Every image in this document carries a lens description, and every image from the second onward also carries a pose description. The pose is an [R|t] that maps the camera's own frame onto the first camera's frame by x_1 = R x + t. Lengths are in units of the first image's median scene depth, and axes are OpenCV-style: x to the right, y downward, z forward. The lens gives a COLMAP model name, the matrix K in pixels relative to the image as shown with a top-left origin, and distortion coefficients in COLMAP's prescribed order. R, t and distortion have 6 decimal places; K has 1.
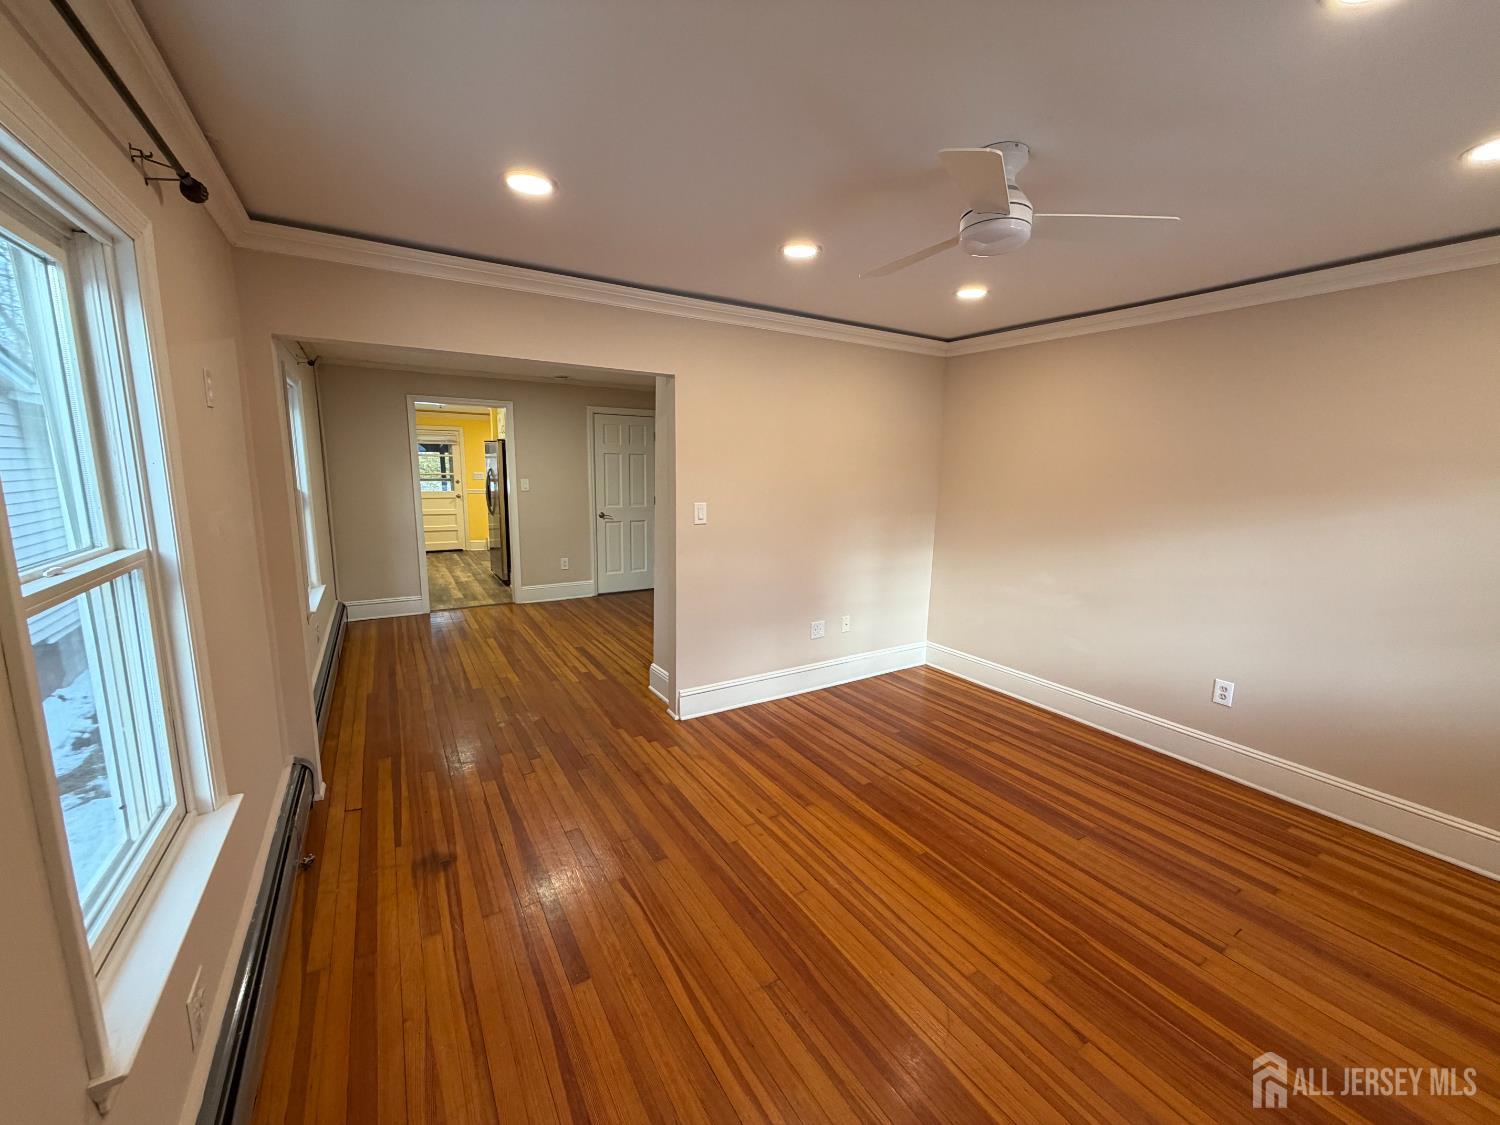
lens RADIAL K [[593.4, 0, 746.4], [0, 593.4, 566.7], [0, 0, 1]] dist [-0.002482, 0.000248]
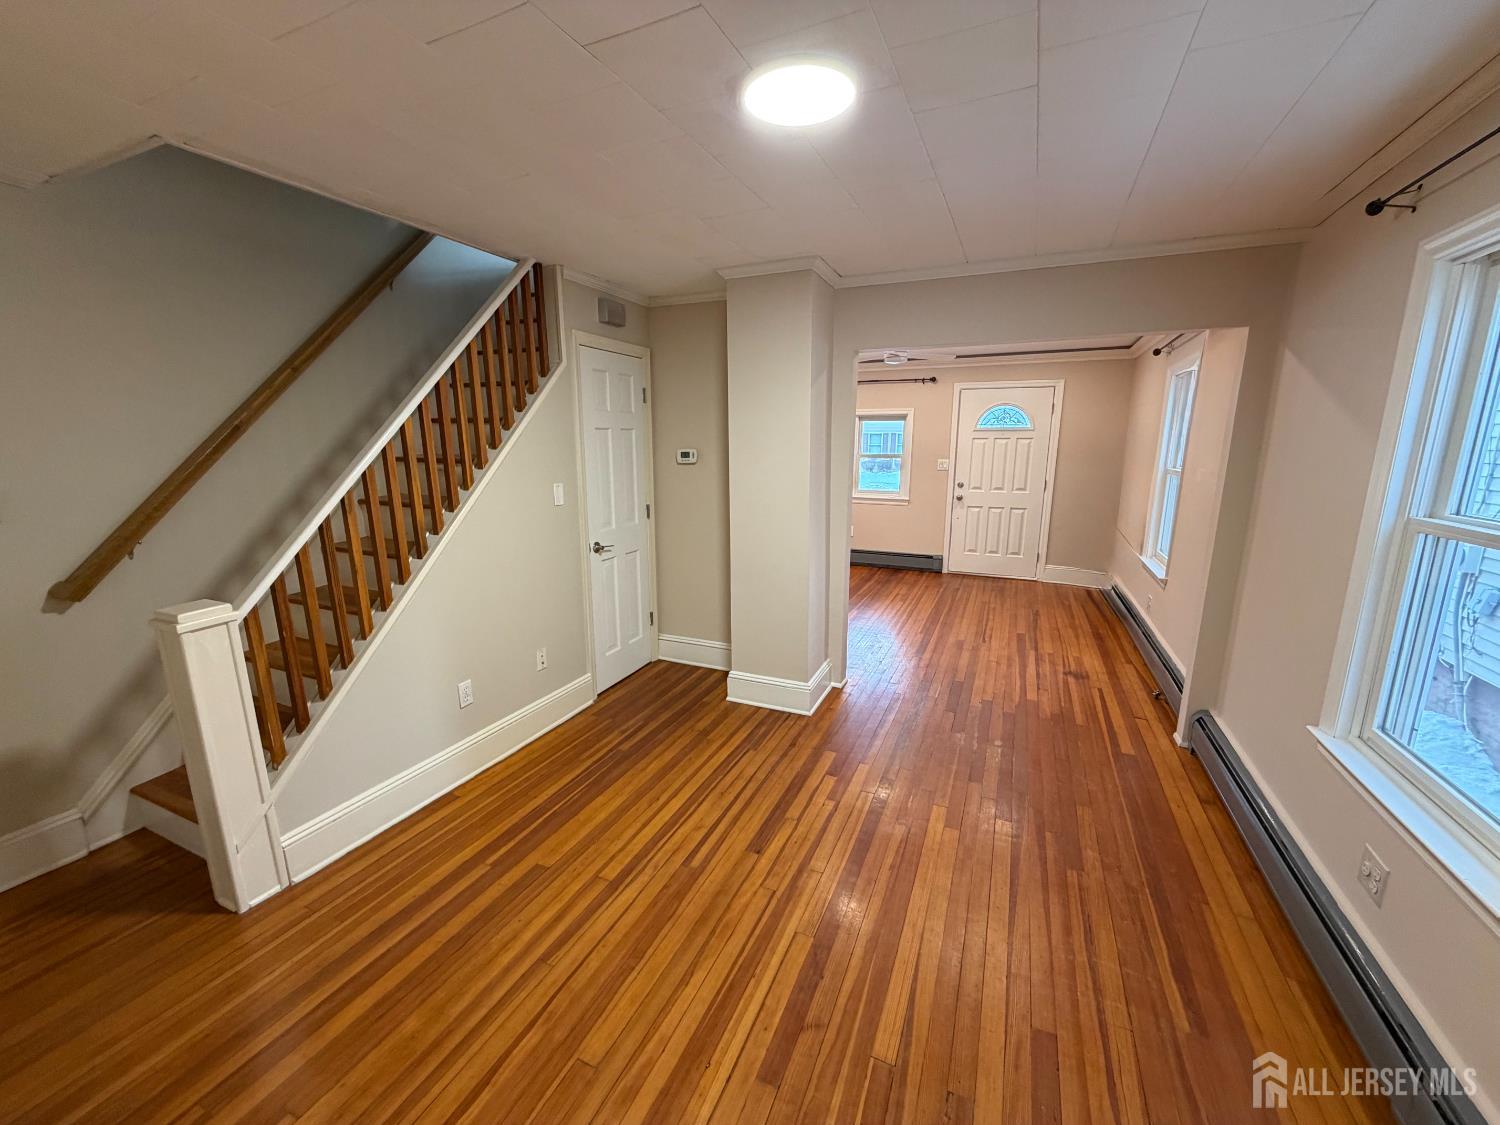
lens RADIAL K [[593.4, 0, 752.4], [0, 593.4, 560.6], [0, 0, 1]] dist [-0.002482, 0.000248]
pose [[-0.566556, -0.181249, 0.803843, -0.997958], [0.129535, 0.943792, 0.304102, -0.344476], [-0.813778, 0.276417, -0.511232, 1.934675]]
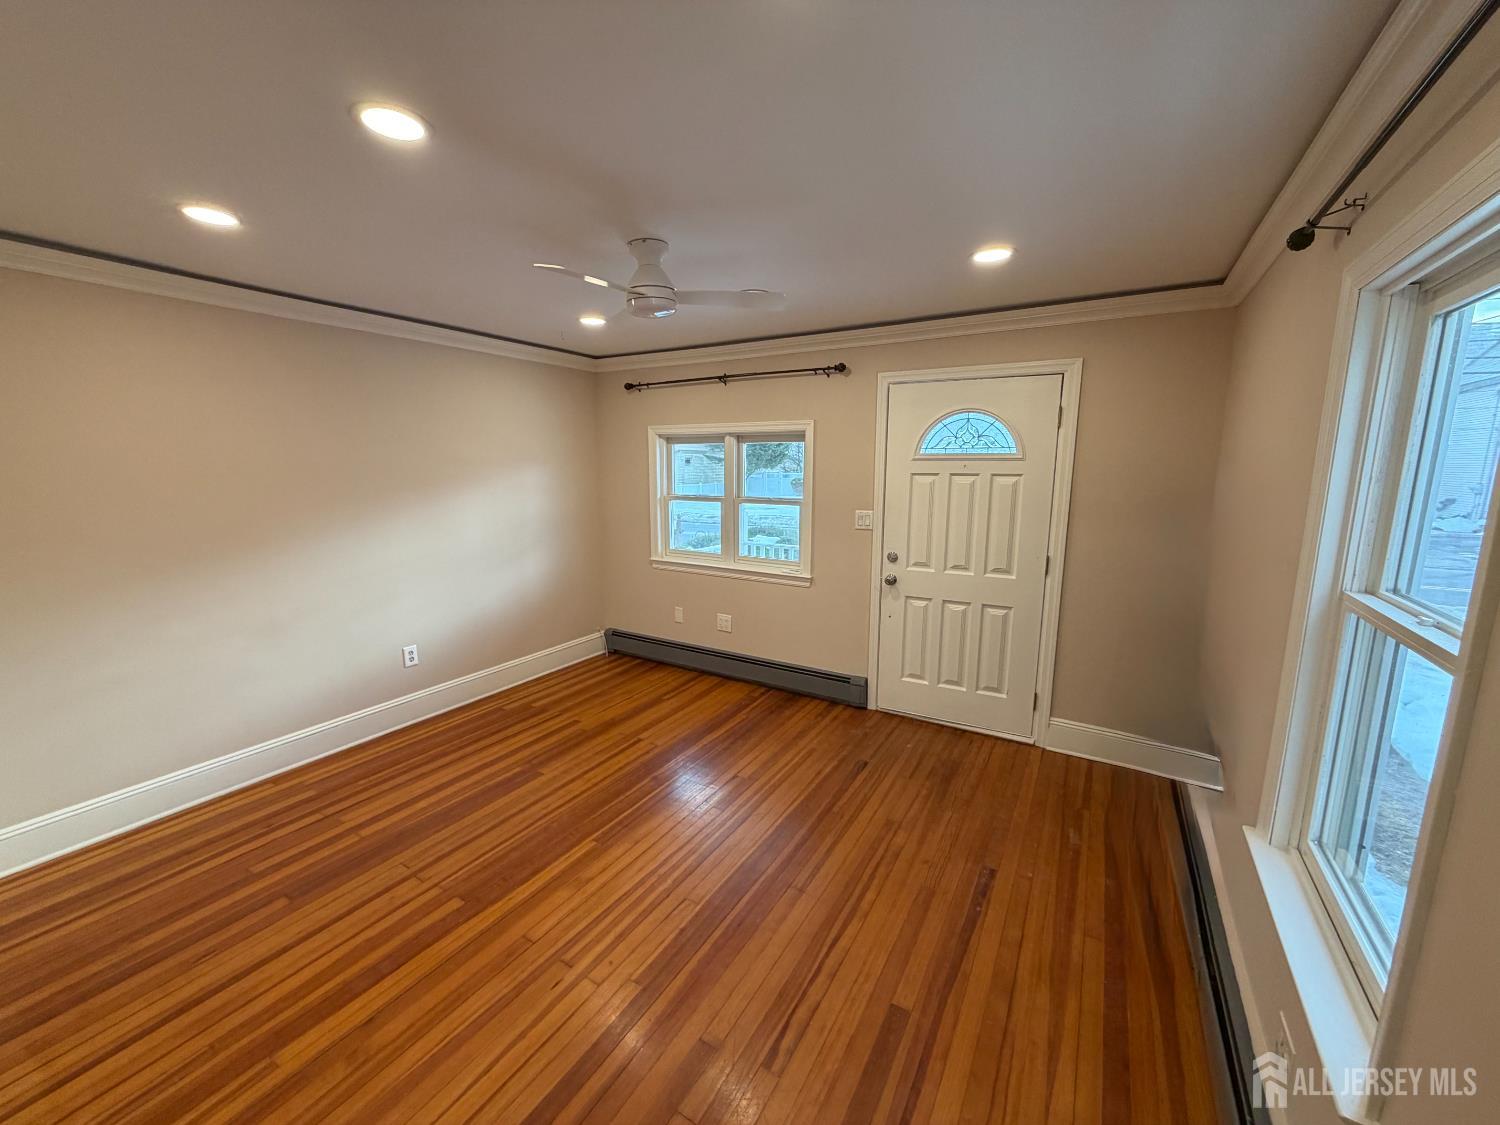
lens RADIAL K [[593.4, 0, 744.3], [0, 593.4, 562.7], [0, 0, 1]] dist [-0.002482, 0.000248]
pose [[-0.456123, -0.166987, 0.874110, -0.535562], [0.143903, 0.955470, 0.257620, -0.184419], [-0.878205, 0.243293, -0.411782, 0.862629]]
